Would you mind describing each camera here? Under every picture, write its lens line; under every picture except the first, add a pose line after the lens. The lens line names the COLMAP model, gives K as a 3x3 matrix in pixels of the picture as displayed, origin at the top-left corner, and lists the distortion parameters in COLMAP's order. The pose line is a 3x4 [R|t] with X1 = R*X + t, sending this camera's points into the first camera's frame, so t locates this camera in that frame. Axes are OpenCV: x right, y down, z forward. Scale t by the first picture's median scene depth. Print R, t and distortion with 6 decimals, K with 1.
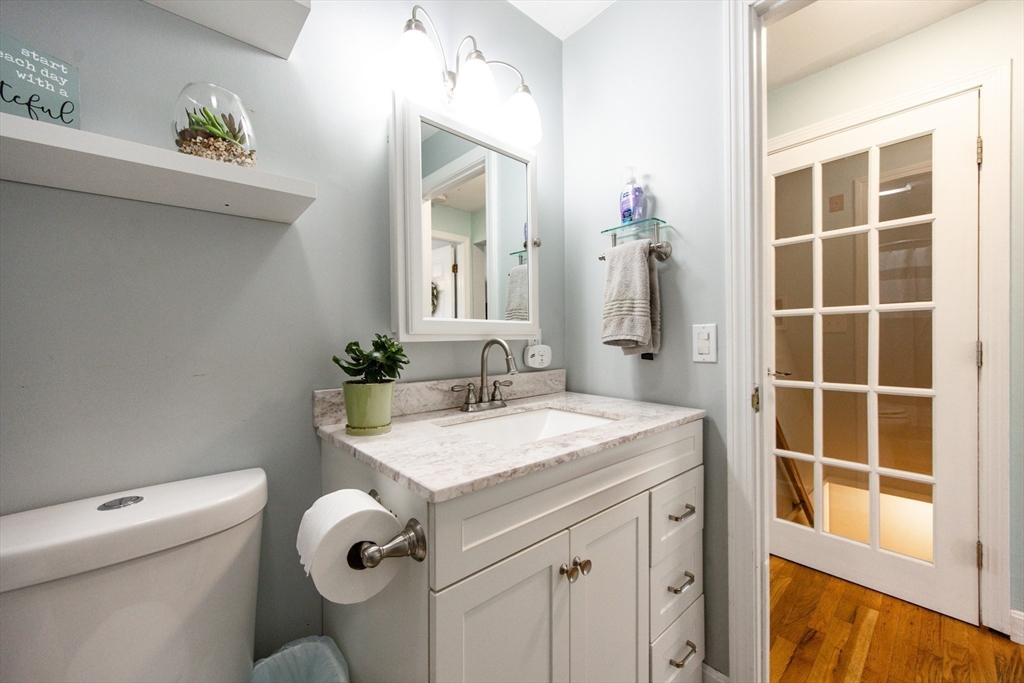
lens RADIAL K [[395.8, 0, 512.4], [0, 395.8, 340.9], [0, 0, 1]] dist [0.005932, -0.000958]
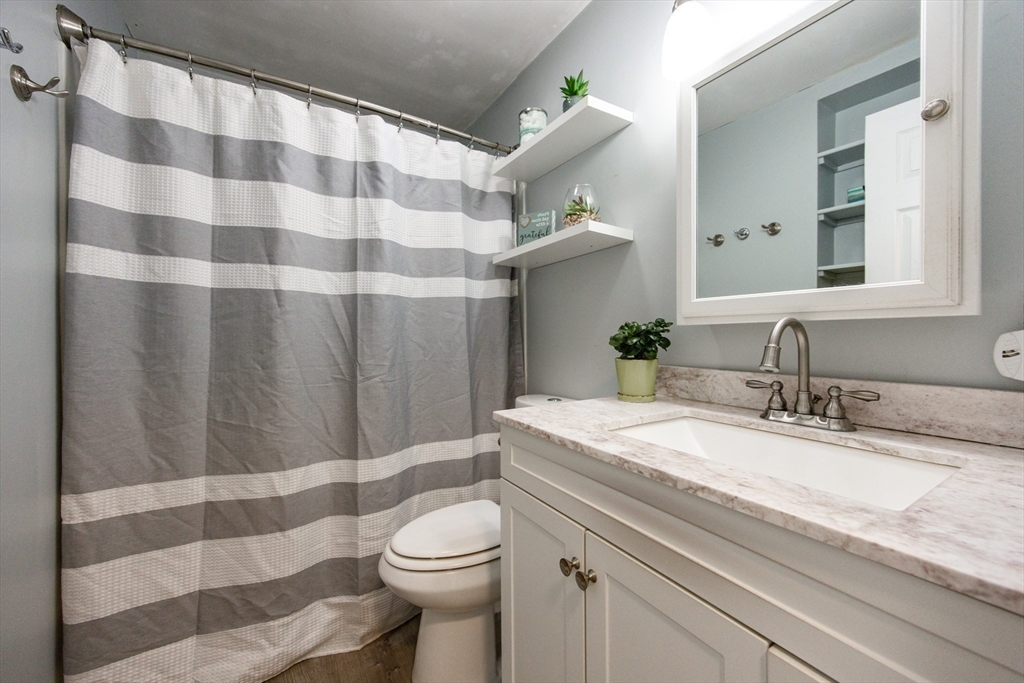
lens RADIAL K [[395.8, 0, 512.0], [0, 395.8, 336.1], [0, 0, 1]] dist [0.005932, -0.000958]
pose [[-0.166985, 0.012864, -0.985876, 0.980906], [0.000557, 0.999916, 0.012953, 0.020183], [0.985959, 0.001614, -0.166978, 0.913570]]
